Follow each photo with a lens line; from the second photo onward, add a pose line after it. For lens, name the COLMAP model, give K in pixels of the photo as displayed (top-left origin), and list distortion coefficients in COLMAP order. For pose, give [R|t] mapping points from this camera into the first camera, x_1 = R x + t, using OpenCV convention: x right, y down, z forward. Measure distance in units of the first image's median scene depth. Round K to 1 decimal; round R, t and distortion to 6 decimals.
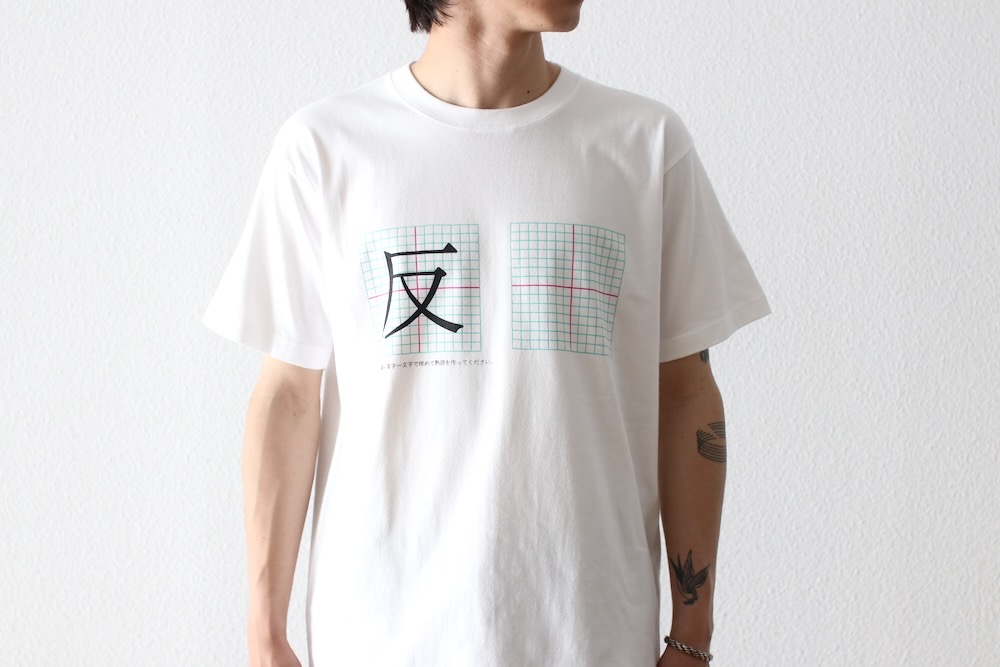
lens RADIAL K [[2702.6, 0, 471.3], [0, 2702.6, 372.6], [0, 0, 1]] dist [-0.195025, 0.000000]
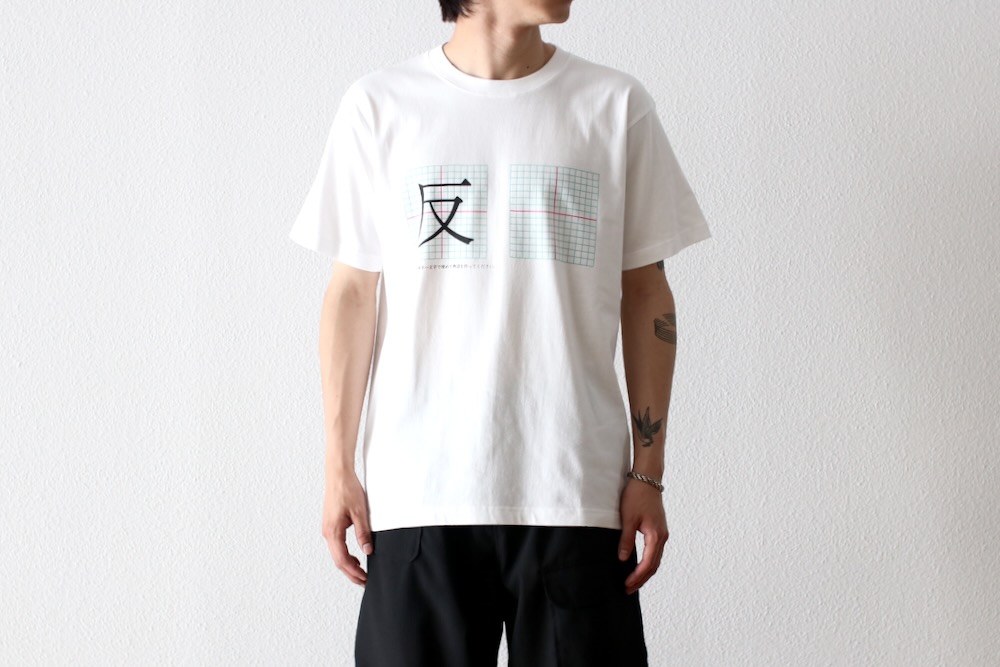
lens RADIAL K [[2702.6, 0, 496.3], [0, 2702.6, 342.4], [0, 0, 1]] dist [-0.195025, 0.000000]
pose [[0.994487, -0.021335, 0.102669, -0.089947], [0.019551, 0.999641, 0.018347, 0.006932], [-0.103024, -0.016238, 0.994546, -0.234158]]
